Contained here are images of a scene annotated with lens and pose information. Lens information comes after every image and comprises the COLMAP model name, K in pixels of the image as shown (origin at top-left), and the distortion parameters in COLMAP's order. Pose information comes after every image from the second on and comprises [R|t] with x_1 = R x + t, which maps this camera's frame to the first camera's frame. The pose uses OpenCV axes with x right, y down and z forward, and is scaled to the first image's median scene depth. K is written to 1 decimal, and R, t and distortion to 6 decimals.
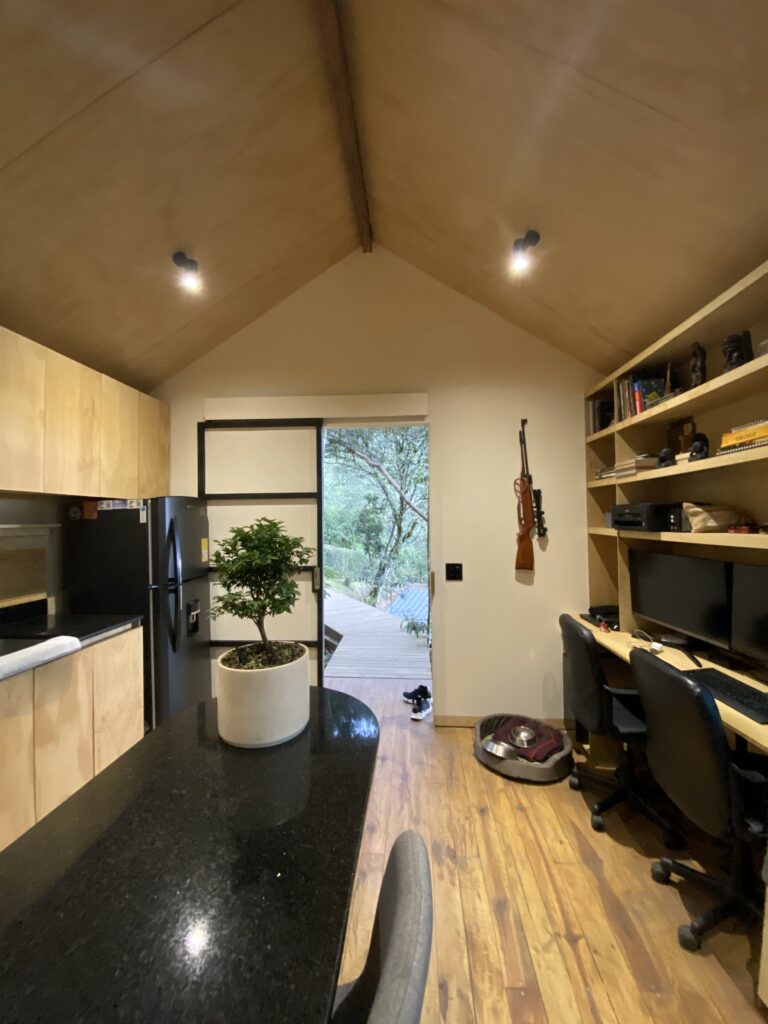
lens RADIAL K [[404.5, 0, 384.0], [0, 404.5, 512.0], [0, 0, 1]] dist [0.024438, -0.027167]
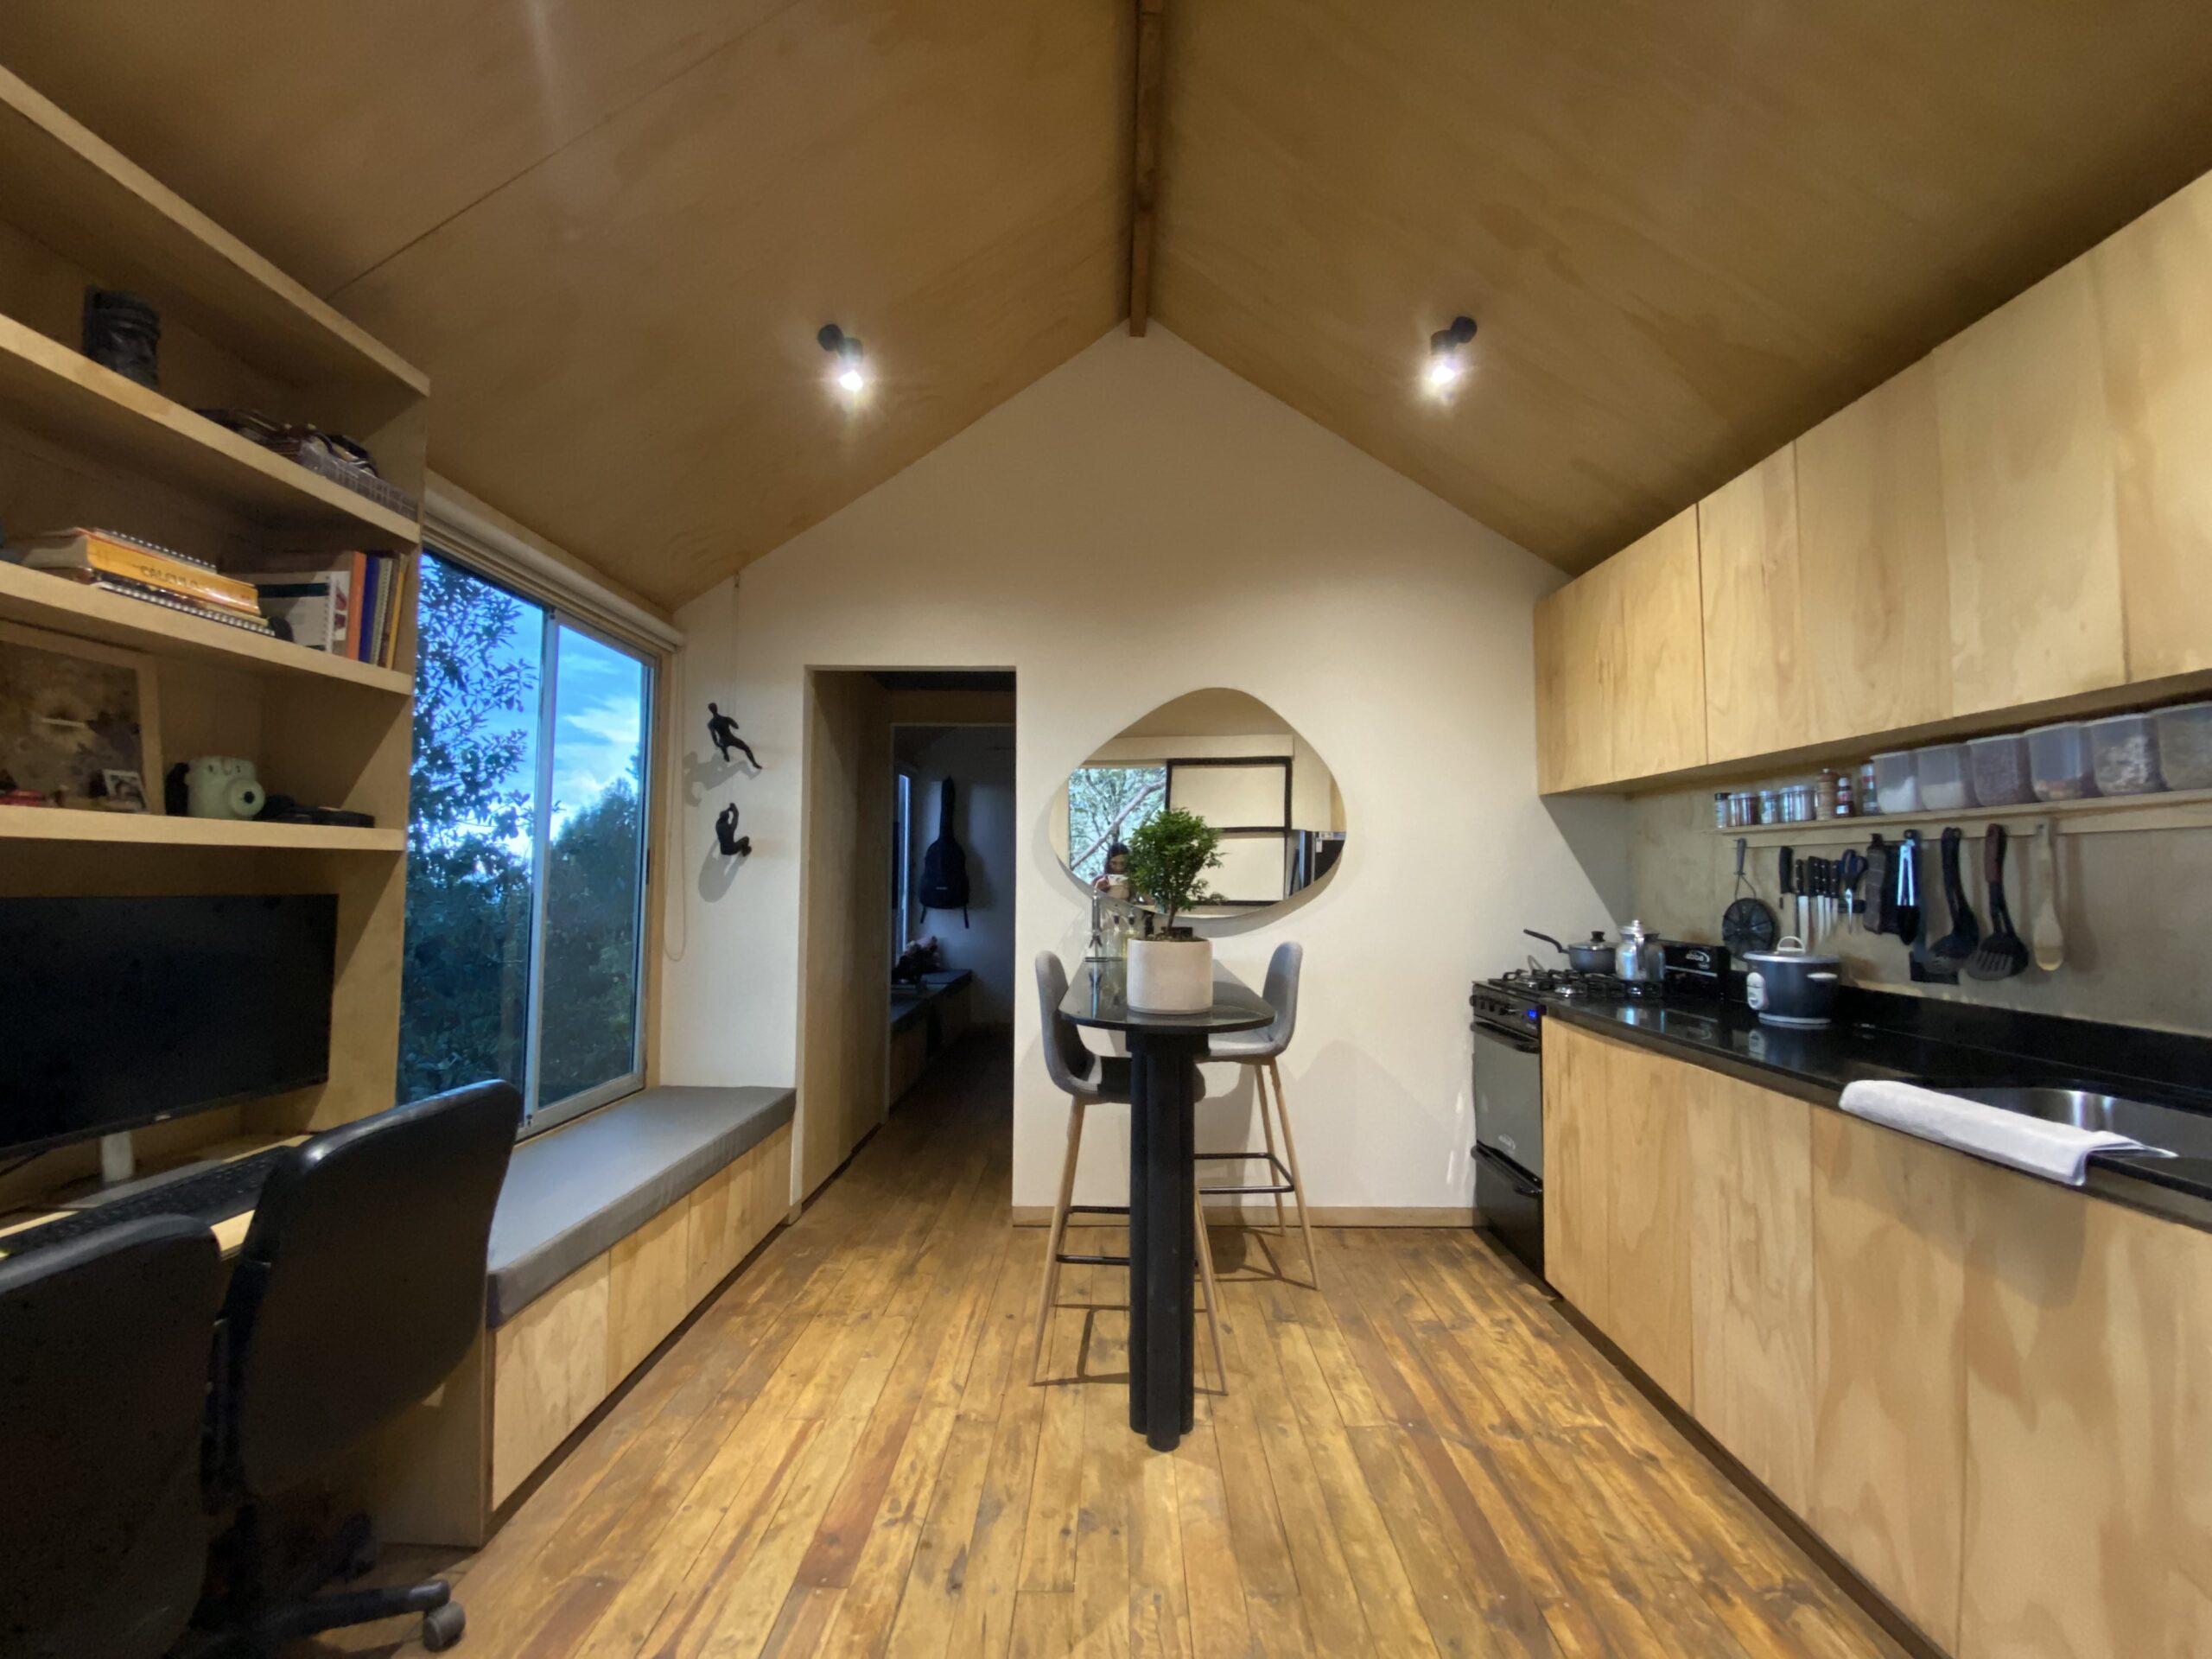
lens RADIAL K [[873.9, 0, 1106.0], [0, 873.9, 829.5], [0, 0, 1]] dist [0.024438, -0.027167]
pose [[-0.998103, 0.004941, -0.061361, -0.001127], [0.009449, 0.997258, -0.073401, 0.094270], [0.060830, -0.073842, -0.995413, 1.272992]]
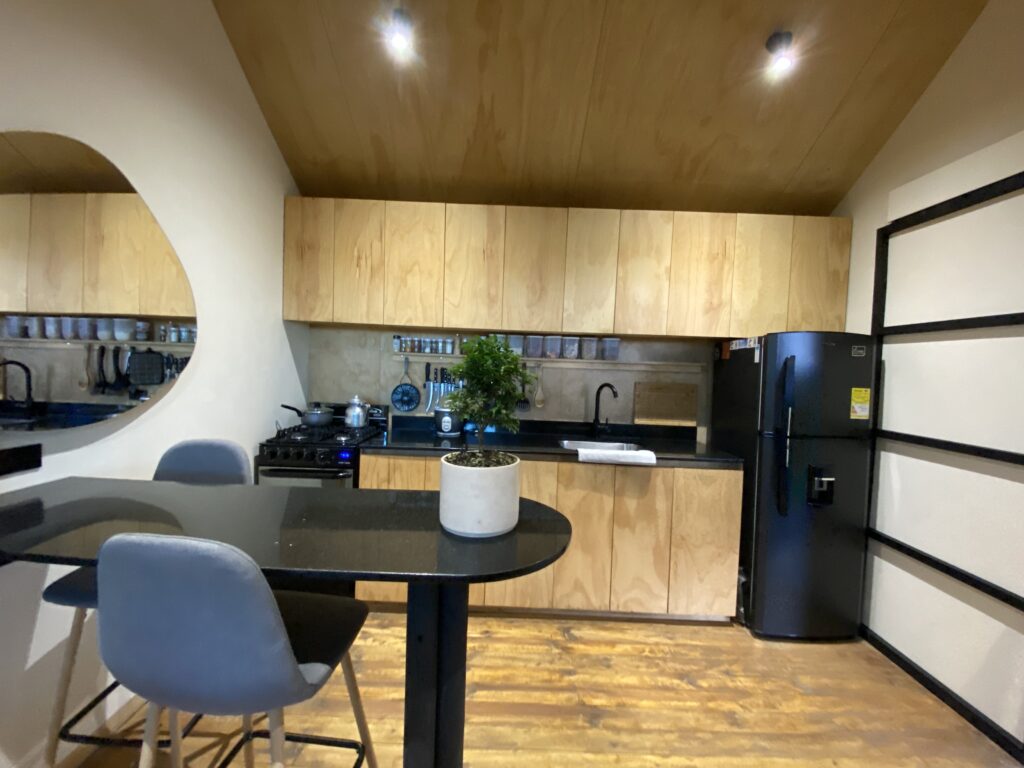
lens RADIAL K [[404.5, 0, 512.0], [0, 404.5, 384.0], [0, 0, 1]] dist [0.024438, -0.027167]
pose [[0.062771, 0.054637, -0.996531, 0.309183], [-0.017931, 0.998401, 0.053610, 0.037463], [0.997867, 0.014504, 0.063650, 0.402867]]
